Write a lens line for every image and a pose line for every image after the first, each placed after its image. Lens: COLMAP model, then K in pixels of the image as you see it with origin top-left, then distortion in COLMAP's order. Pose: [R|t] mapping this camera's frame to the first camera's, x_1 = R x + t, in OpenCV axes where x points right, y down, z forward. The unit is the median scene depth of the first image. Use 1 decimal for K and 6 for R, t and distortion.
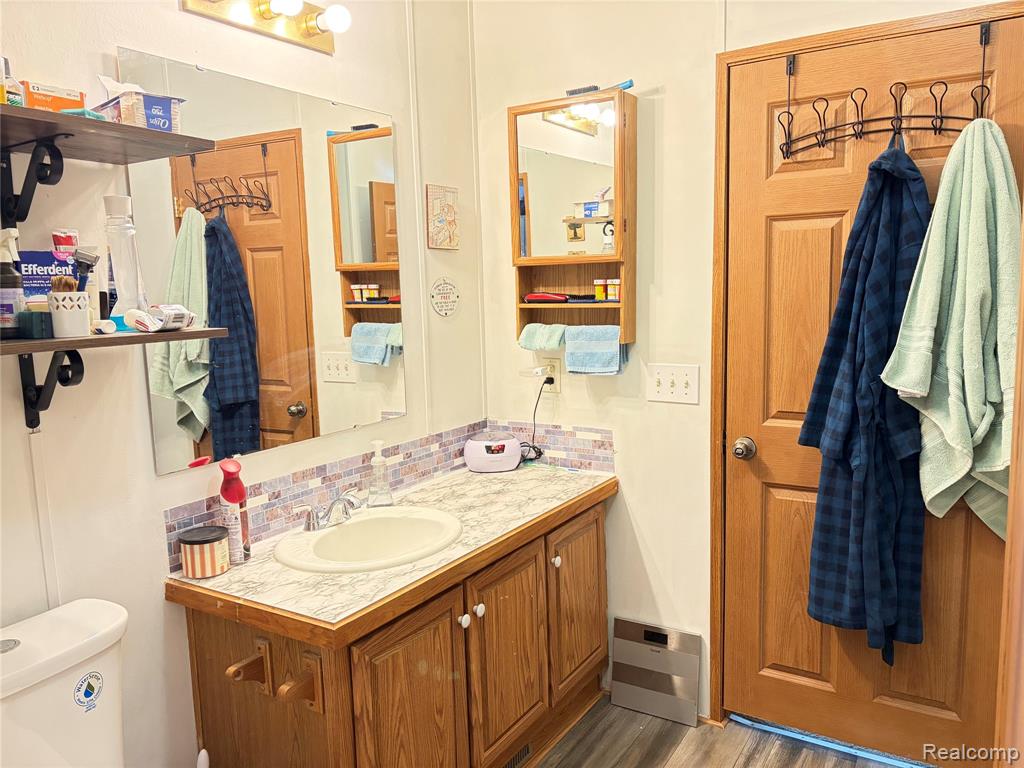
lens RADIAL K [[773.0, 0, 511.1], [0, 773.0, 385.3], [0, 0, 1]] dist [0.035845, -0.031672]
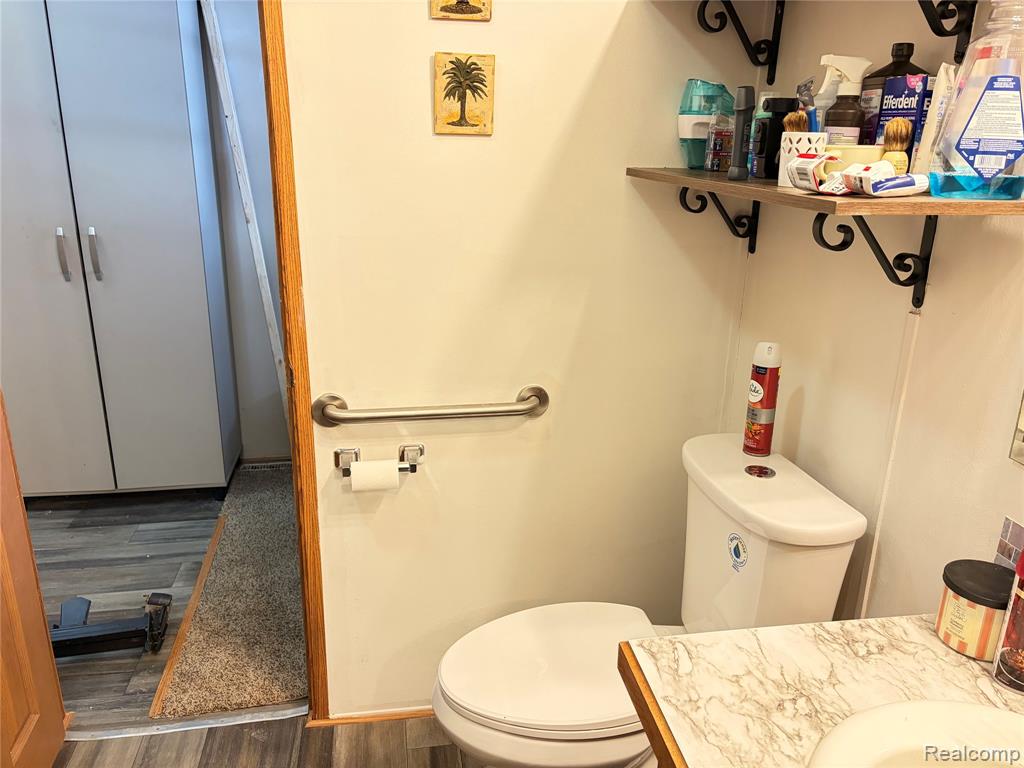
lens RADIAL K [[773.0, 0, 509.5], [0, 773.0, 386.0], [0, 0, 1]] dist [0.035845, -0.031672]
pose [[-0.755597, 0.221474, -0.616460, 0.237960], [-0.079486, 0.903152, 0.421899, -0.188930], [0.650196, 0.367786, -0.664815, 1.361707]]
